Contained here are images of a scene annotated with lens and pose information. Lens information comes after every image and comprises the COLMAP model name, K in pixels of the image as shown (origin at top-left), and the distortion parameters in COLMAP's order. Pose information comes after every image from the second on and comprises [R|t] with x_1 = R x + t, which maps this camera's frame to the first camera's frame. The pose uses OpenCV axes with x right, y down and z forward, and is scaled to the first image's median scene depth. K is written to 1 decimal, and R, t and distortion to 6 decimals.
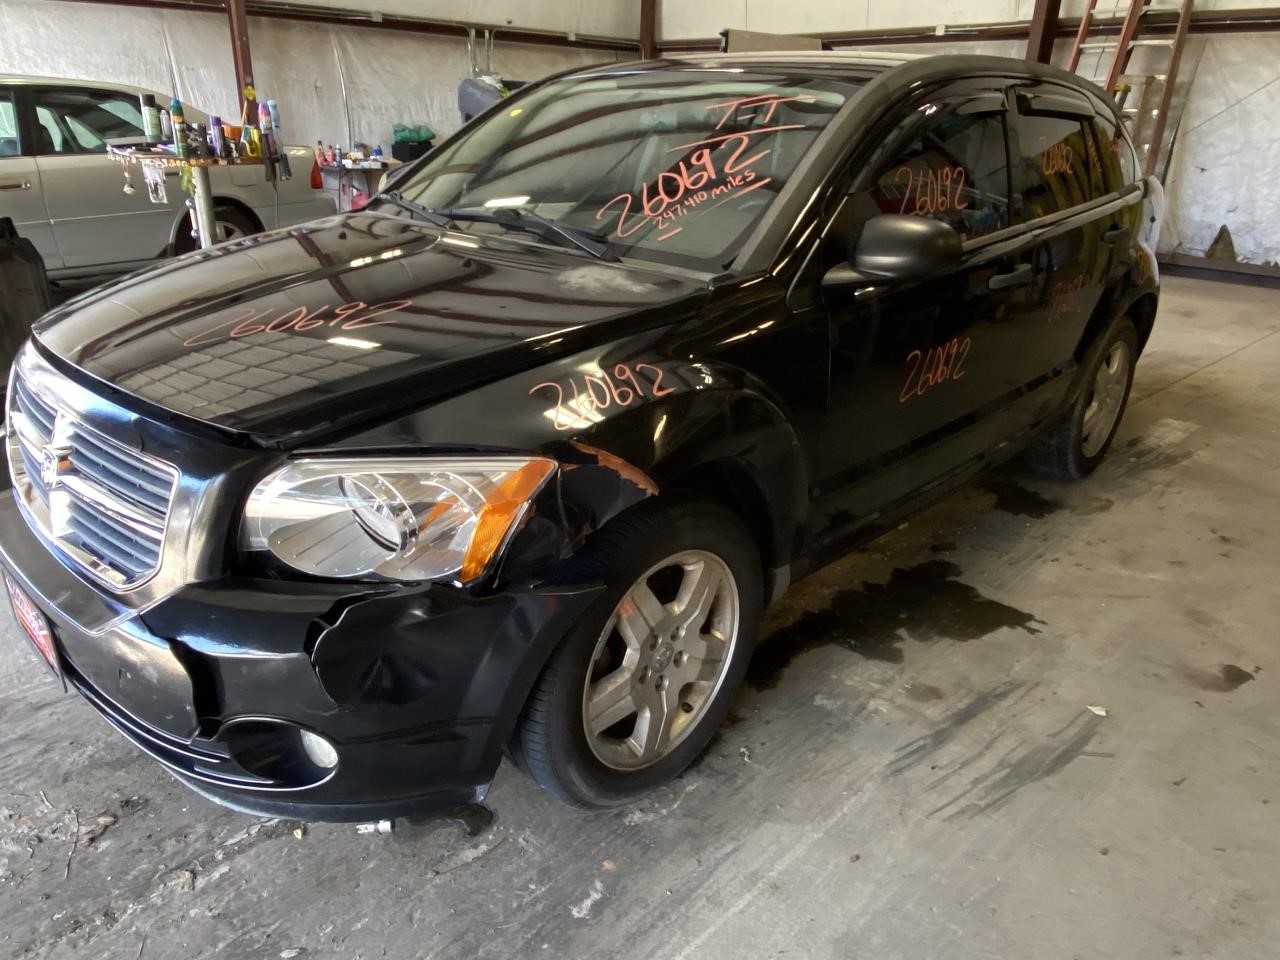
lens RADIAL K [[874.2, 0, 641.5], [0, 874.2, 484.3], [0, 0, 1]] dist [-0.001480, -0.004491]
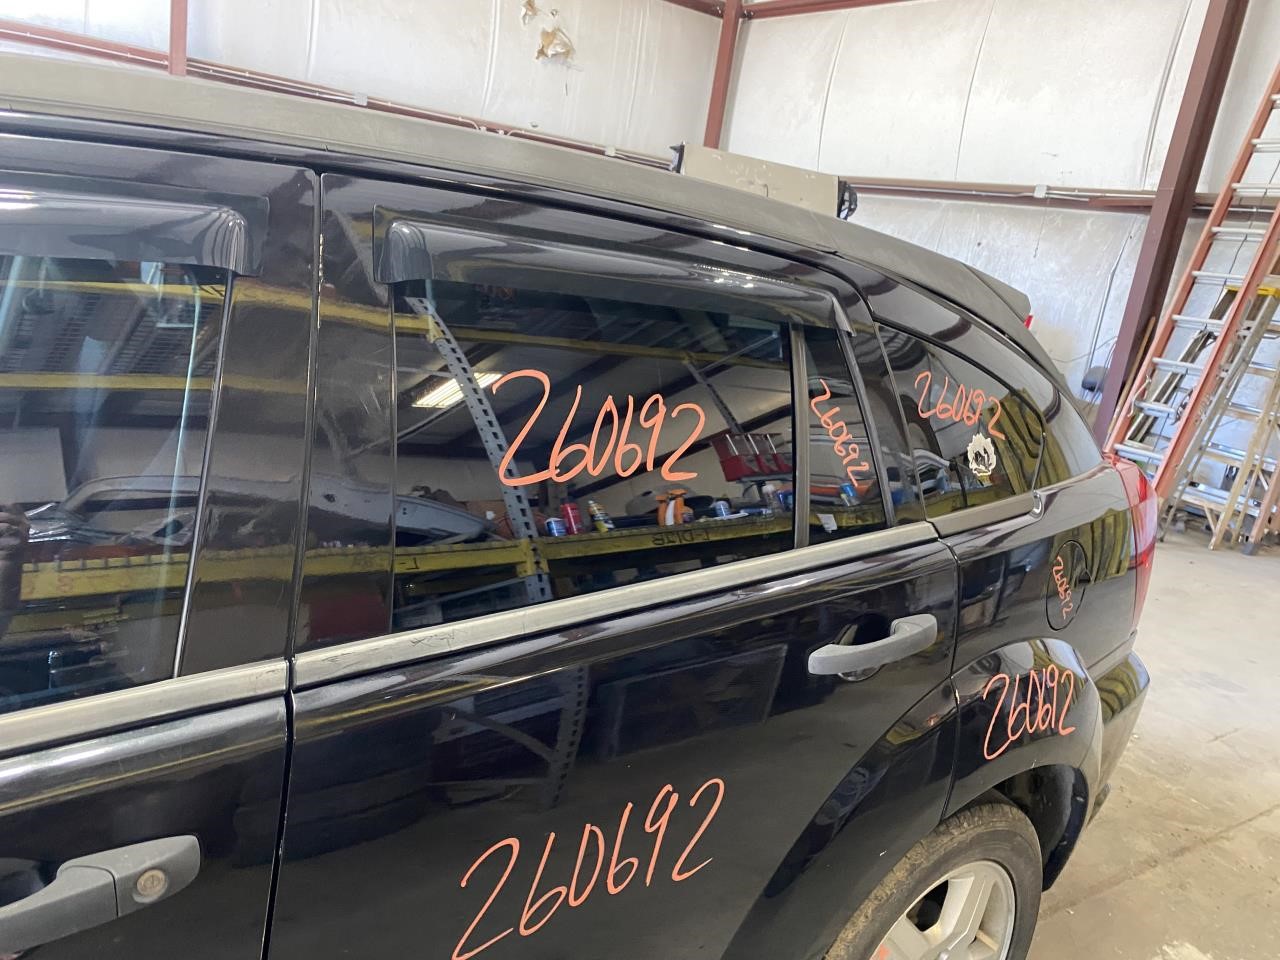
lens RADIAL K [[965.7, 0, 643.2], [0, 965.7, 485.9], [0, 0, 1]] dist [-0.000861, -0.005514]
pose [[0.979665, 0.156166, -0.125968, 0.177309], [-0.174106, 0.973706, -0.146912, -0.099982], [0.099713, 0.165857, 0.981096, 0.212705]]
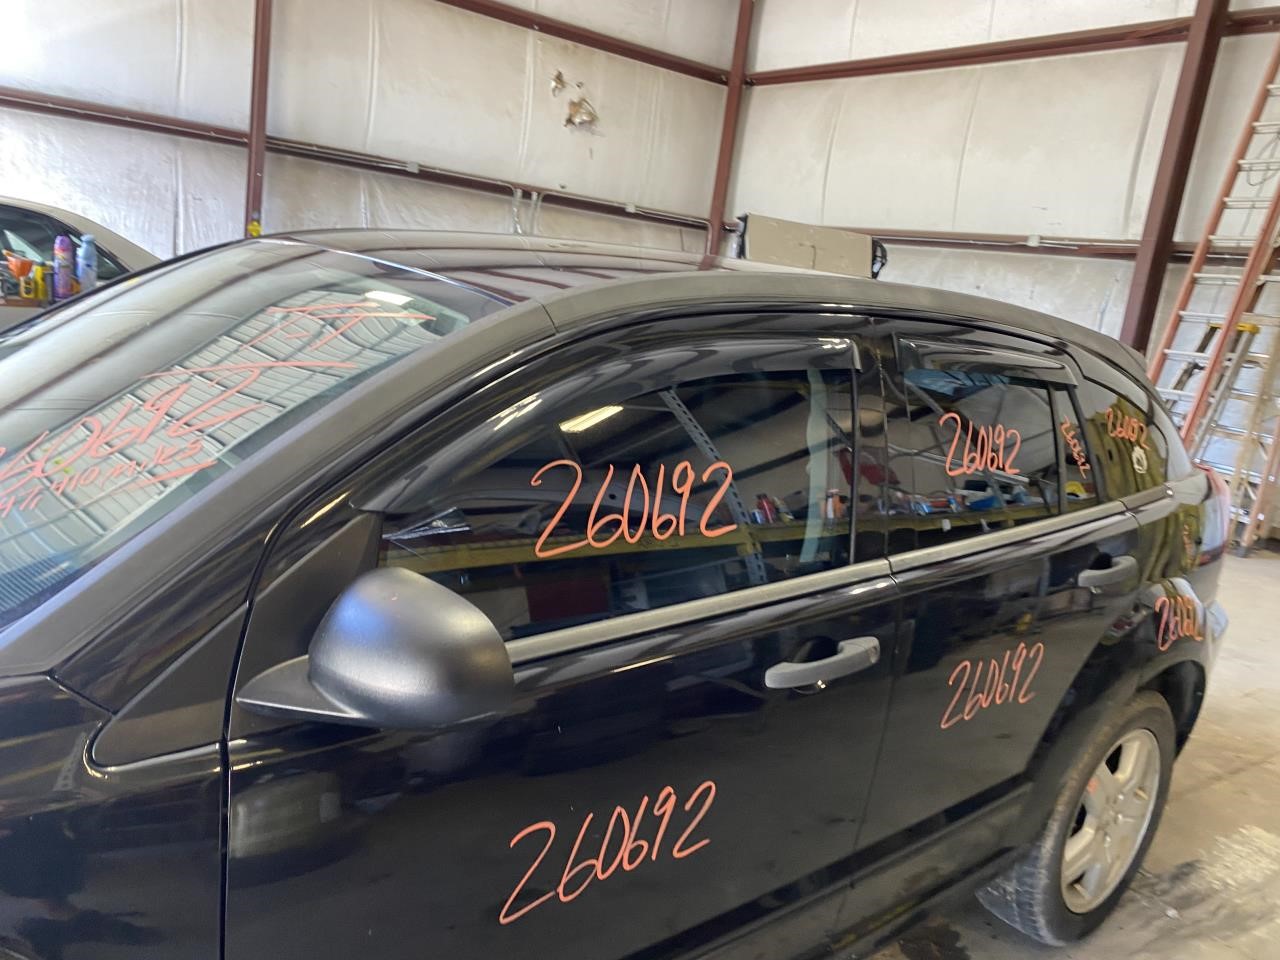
lens RADIAL K [[965.7, 0, 633.4], [0, 965.7, 467.6], [0, 0, 1]] dist [-0.000861, -0.005514]
pose [[0.985985, 0.125528, -0.109890, 0.103144], [-0.146030, 0.967884, -0.204634, -0.062514], [0.080673, 0.217814, 0.972650, 0.111501]]
